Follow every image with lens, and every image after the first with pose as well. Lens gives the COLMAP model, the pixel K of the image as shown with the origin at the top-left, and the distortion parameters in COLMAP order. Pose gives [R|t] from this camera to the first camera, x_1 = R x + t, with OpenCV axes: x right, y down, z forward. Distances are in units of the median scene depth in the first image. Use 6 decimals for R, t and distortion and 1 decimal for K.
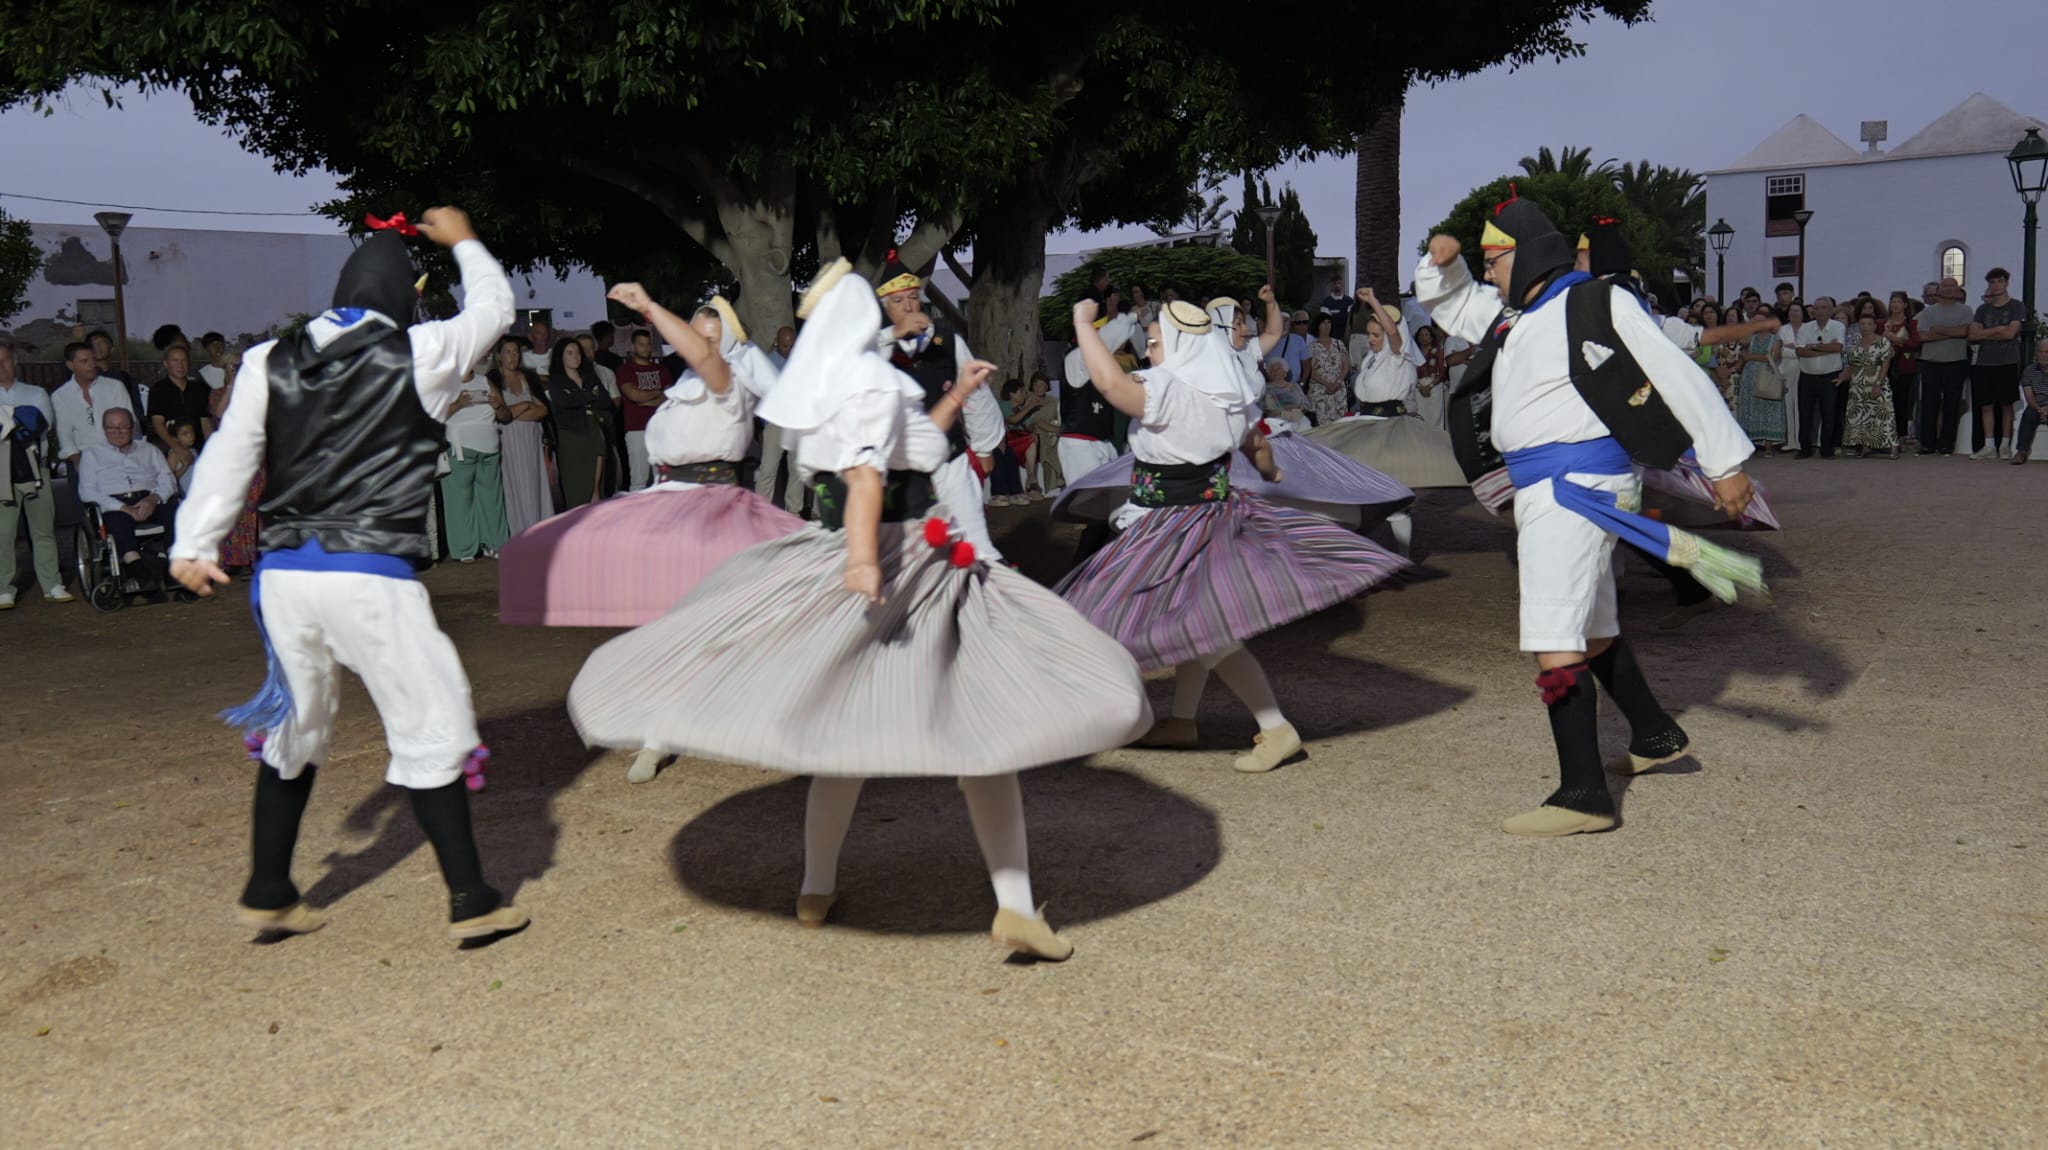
lens RADIAL K [[1672.0, 0, 1012.1], [0, 1672.0, 584.1], [0, 0, 1]] dist [-0.049093, 0.025284]
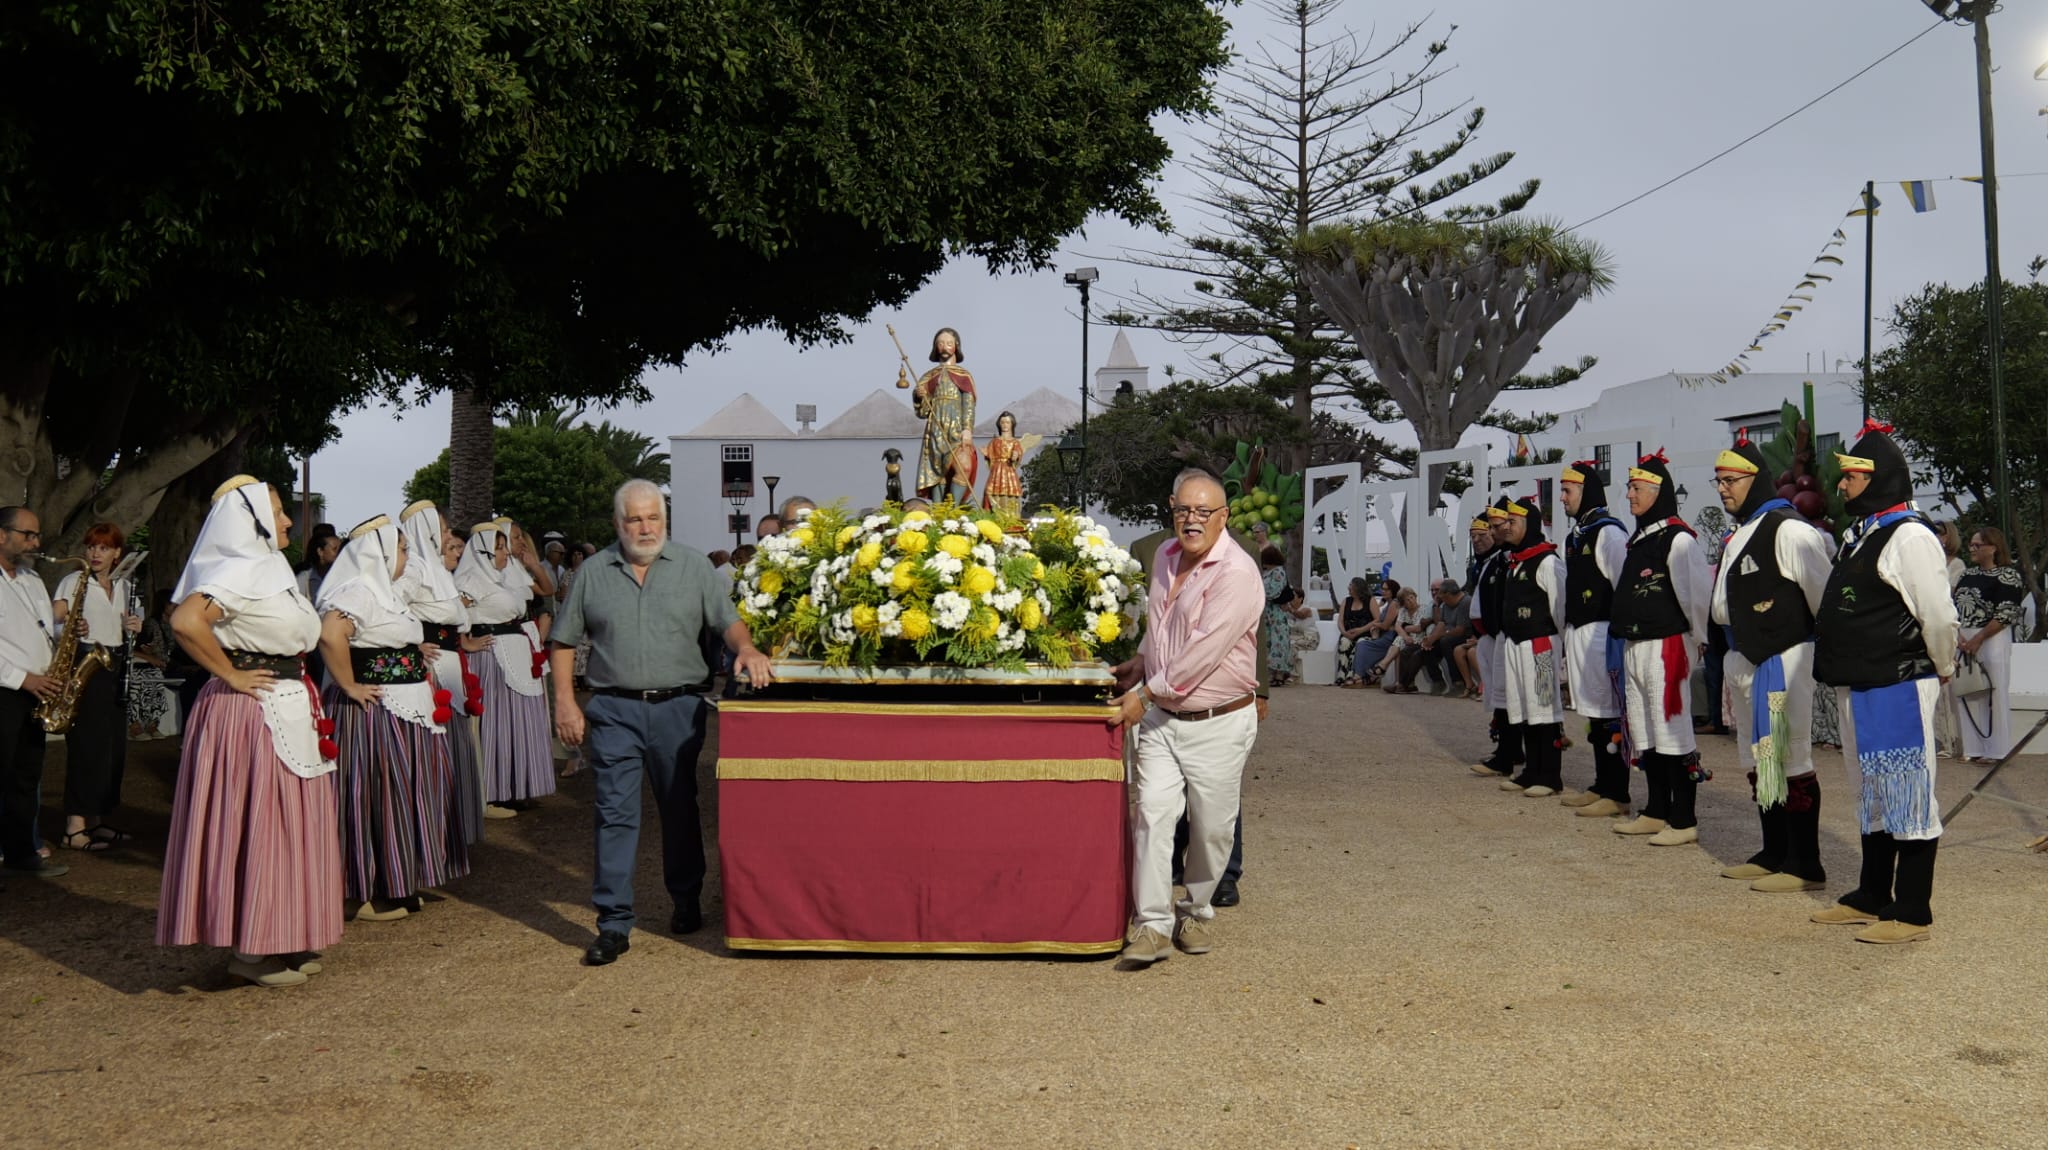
lens RADIAL K [[1672.0, 0, 1012.1], [0, 1672.0, 584.1], [0, 0, 1]] dist [-0.049093, 0.025284]
pose [[0.801062, 0.031833, 0.597734, -0.411565], [0.056118, 0.990193, -0.127942, 0.033058], [-0.595944, 0.136034, 0.791420, -0.052050]]
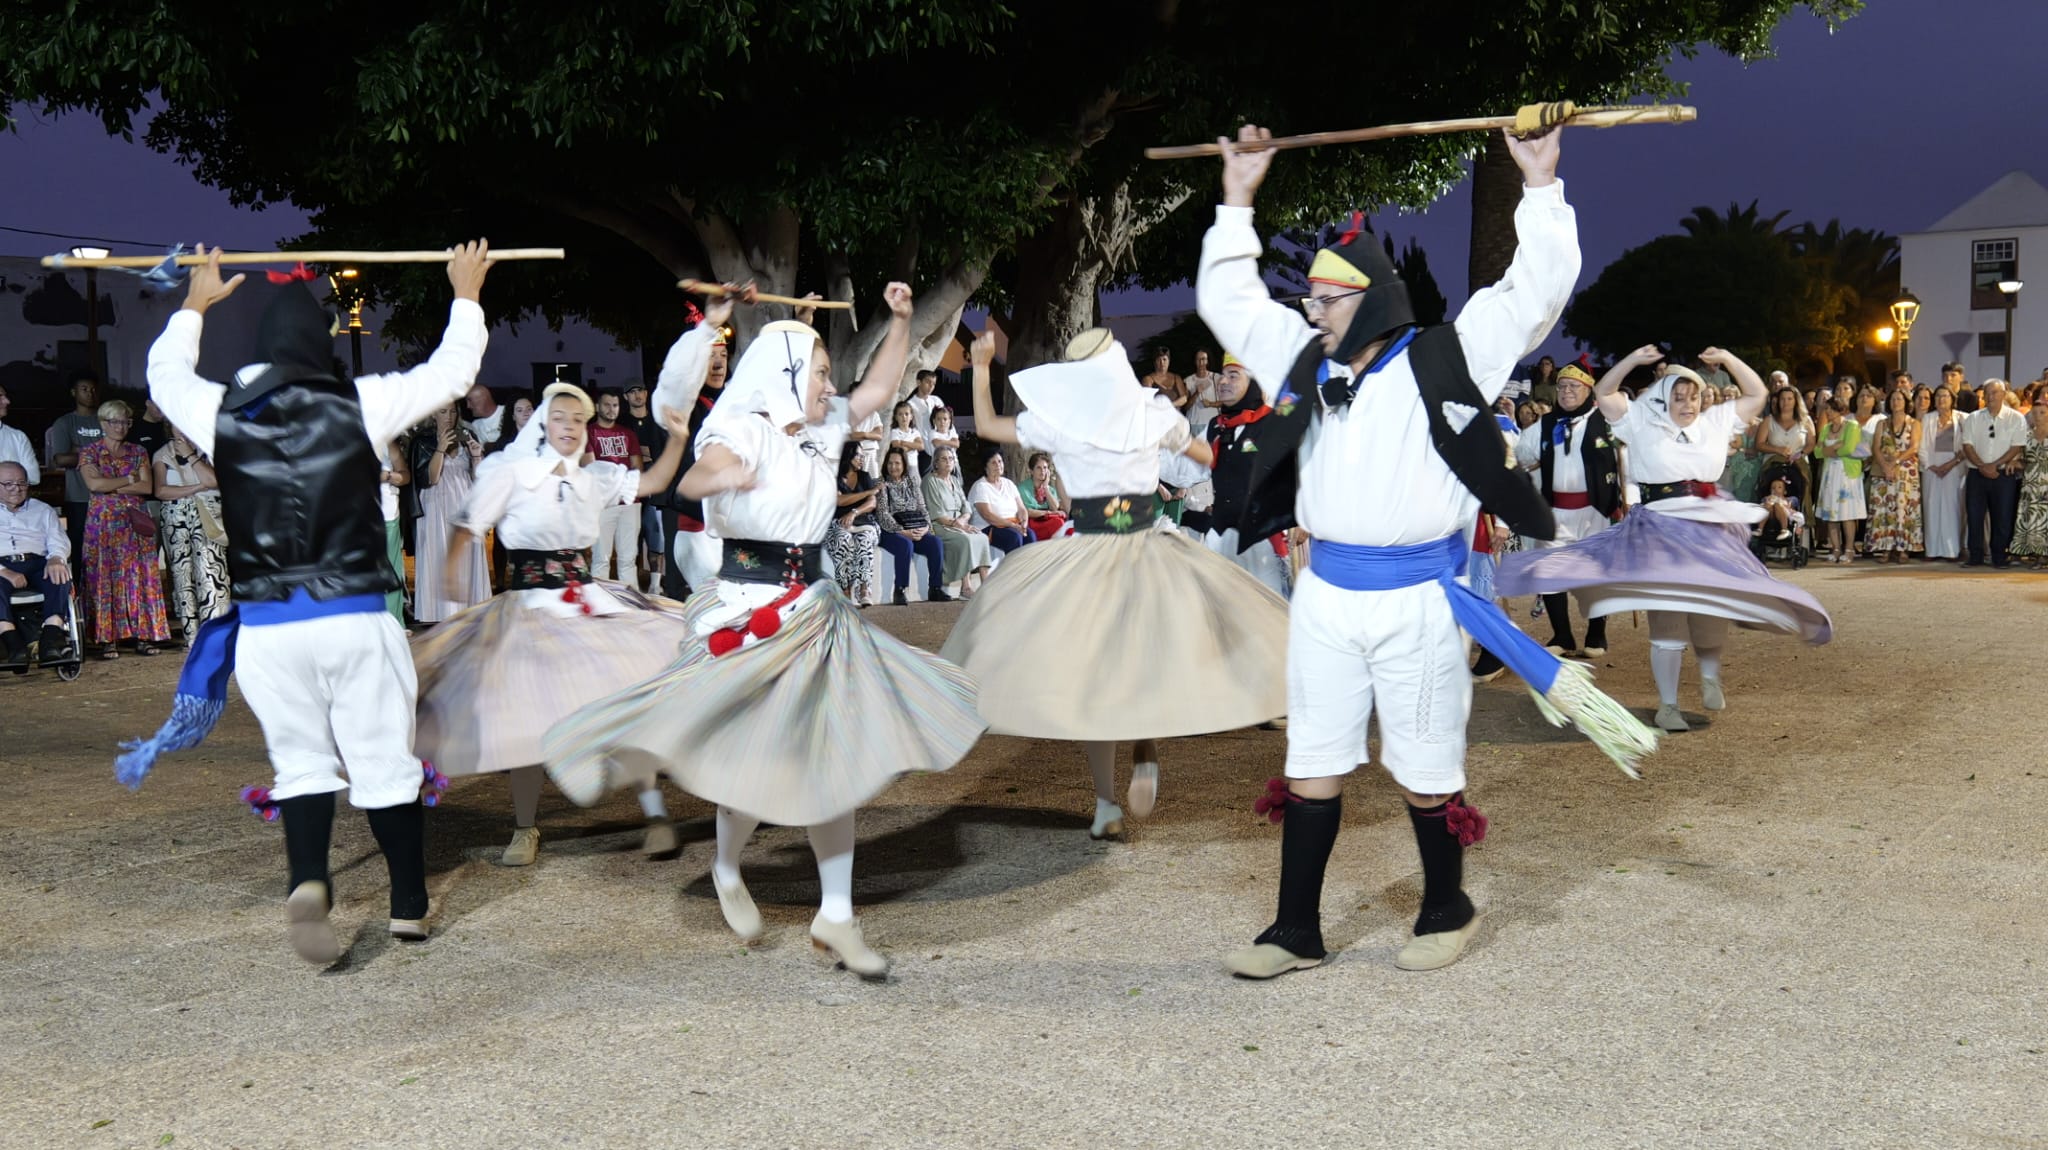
lens RADIAL K [[1877.1, 0, 1000.3], [0, 1877.1, 620.1], [0, 0, 1]] dist [-0.027260, 0.020299]
pose [[0.997988, 0.028836, -0.056462, 0.060360], [-0.030694, 0.999006, -0.032319, -0.003483], [0.055474, 0.033987, 0.997882, 0.017364]]
